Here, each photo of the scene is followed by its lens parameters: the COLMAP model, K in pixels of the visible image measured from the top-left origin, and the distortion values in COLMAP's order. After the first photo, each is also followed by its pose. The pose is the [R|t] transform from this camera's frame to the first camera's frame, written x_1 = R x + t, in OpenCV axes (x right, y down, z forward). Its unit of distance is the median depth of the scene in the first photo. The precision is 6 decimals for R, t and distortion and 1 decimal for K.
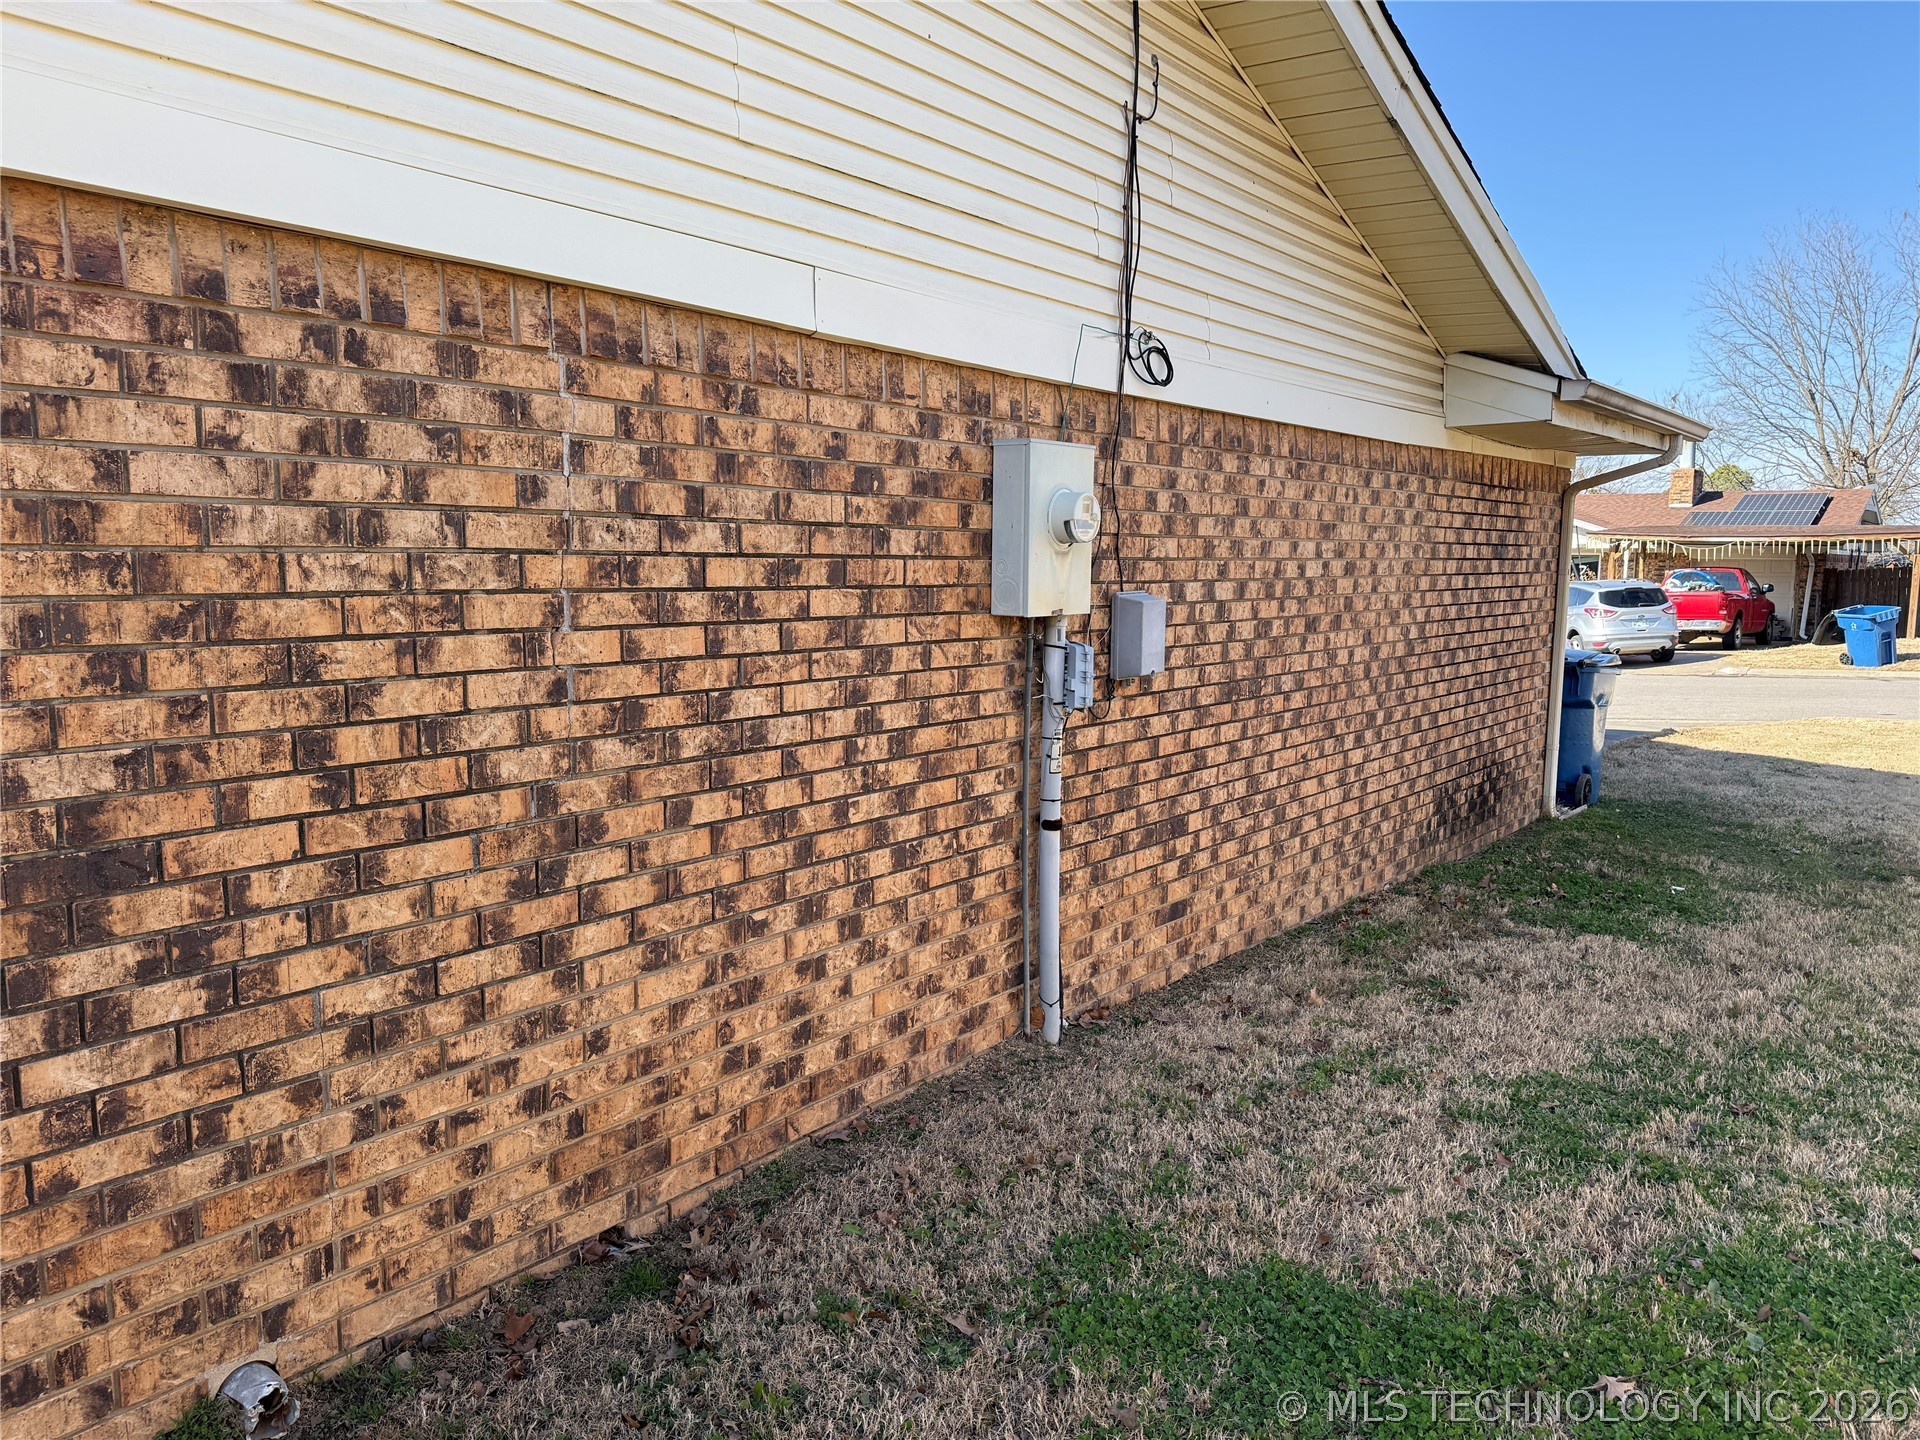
lens RADIAL K [[1339.1, 0, 948.9], [0, 1339.1, 712.9], [0, 0, 1]] dist [0.063331, -0.079704]
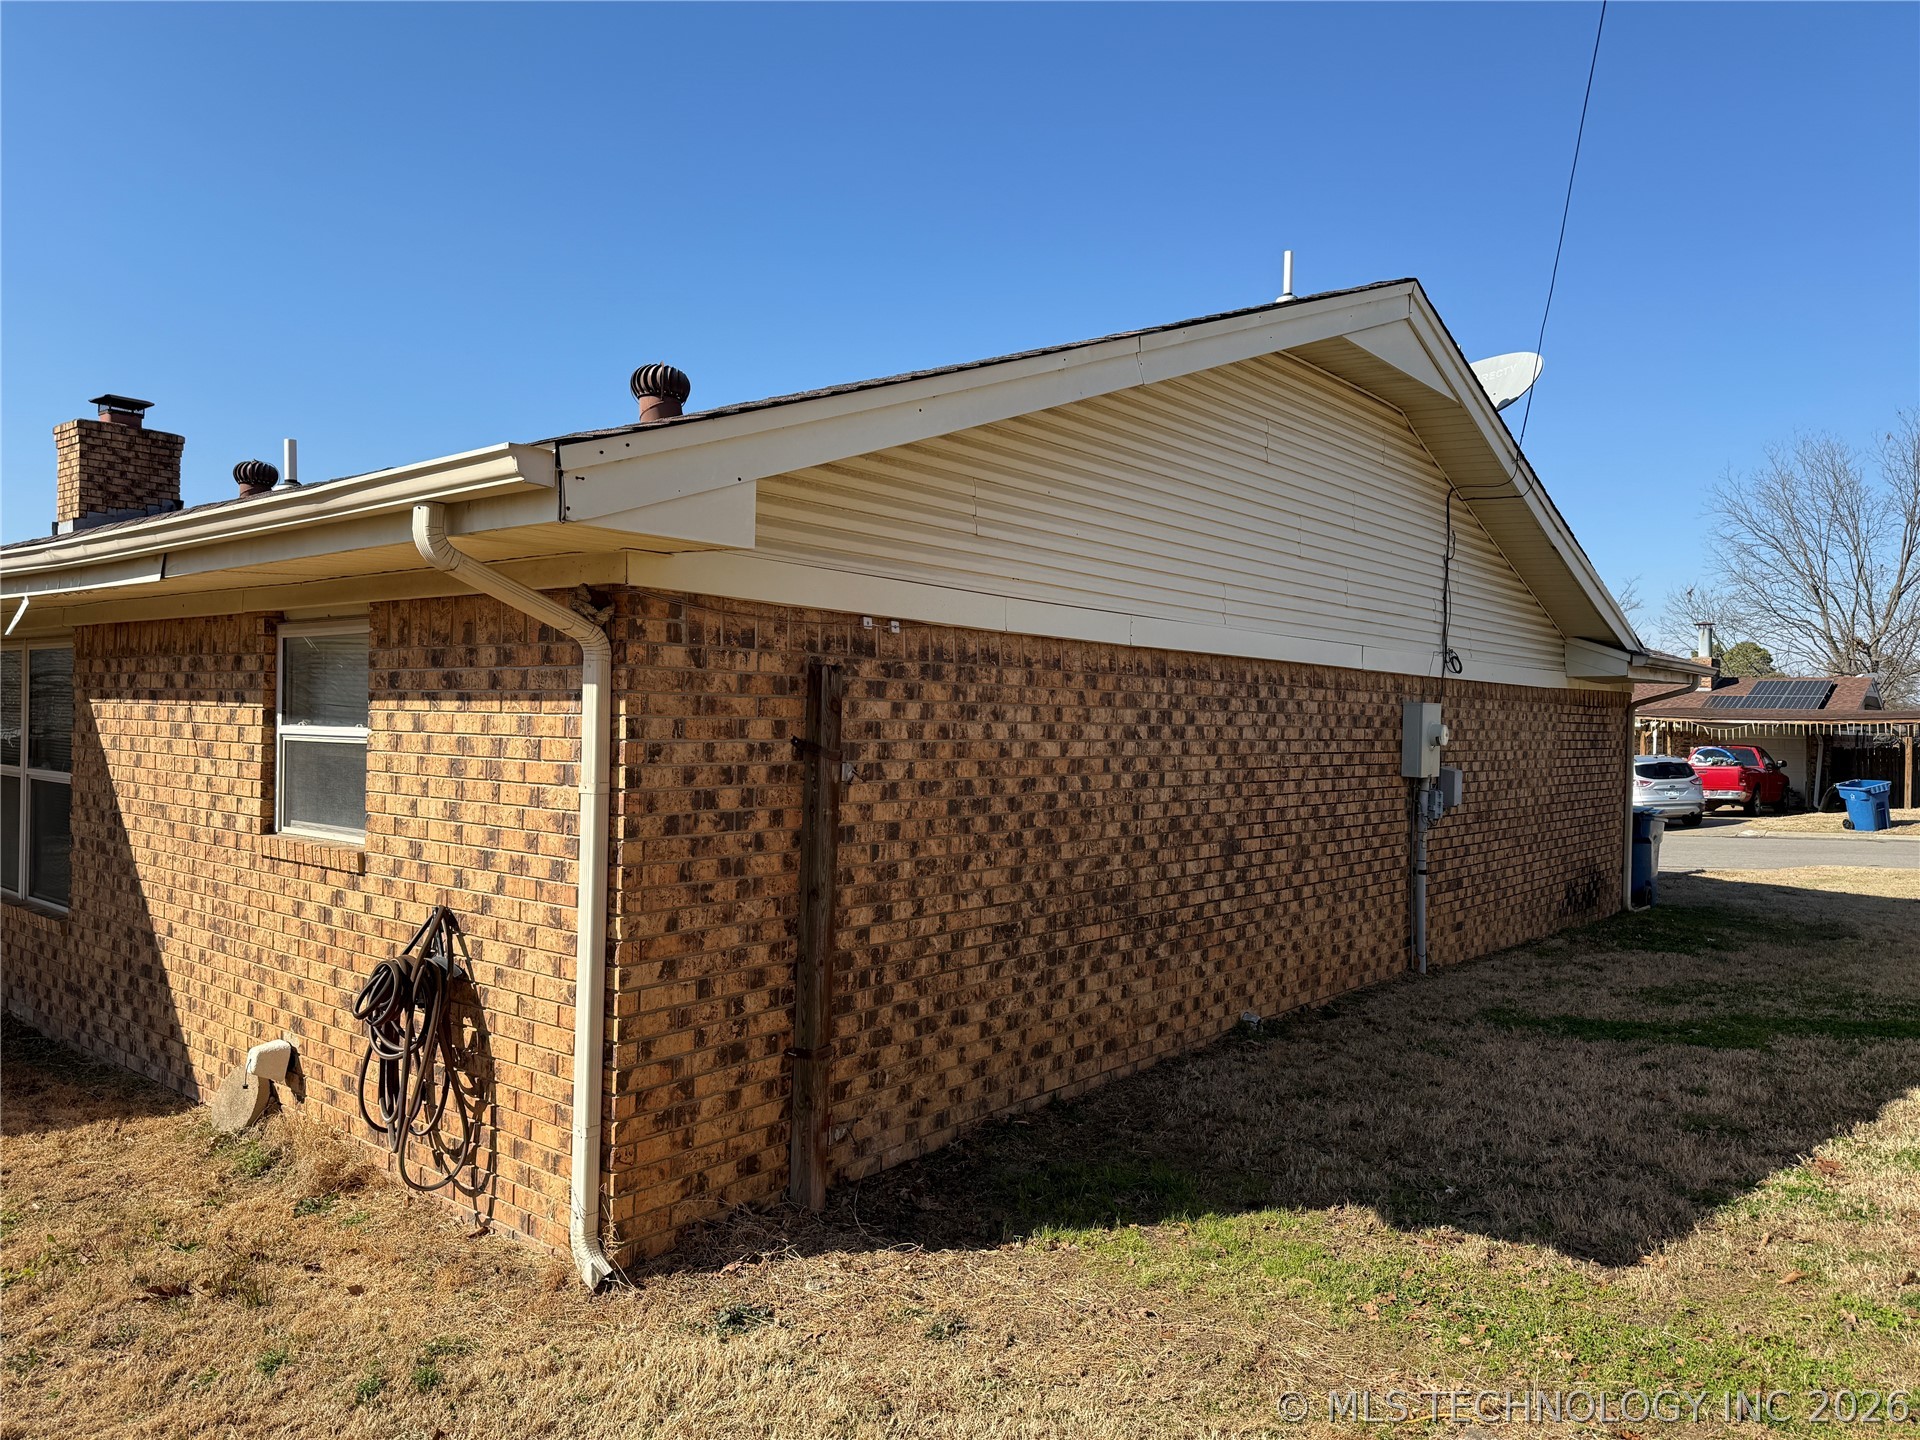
lens RADIAL K [[1339.1, 0, 950.4], [0, 1339.1, 717.0], [0, 0, 1]] dist [0.063331, -0.079704]
pose [[0.999831, 0.010306, -0.015196, -0.541615], [-0.012037, 0.992870, -0.118595, 0.083233], [0.013866, 0.118758, 0.992826, -1.010351]]
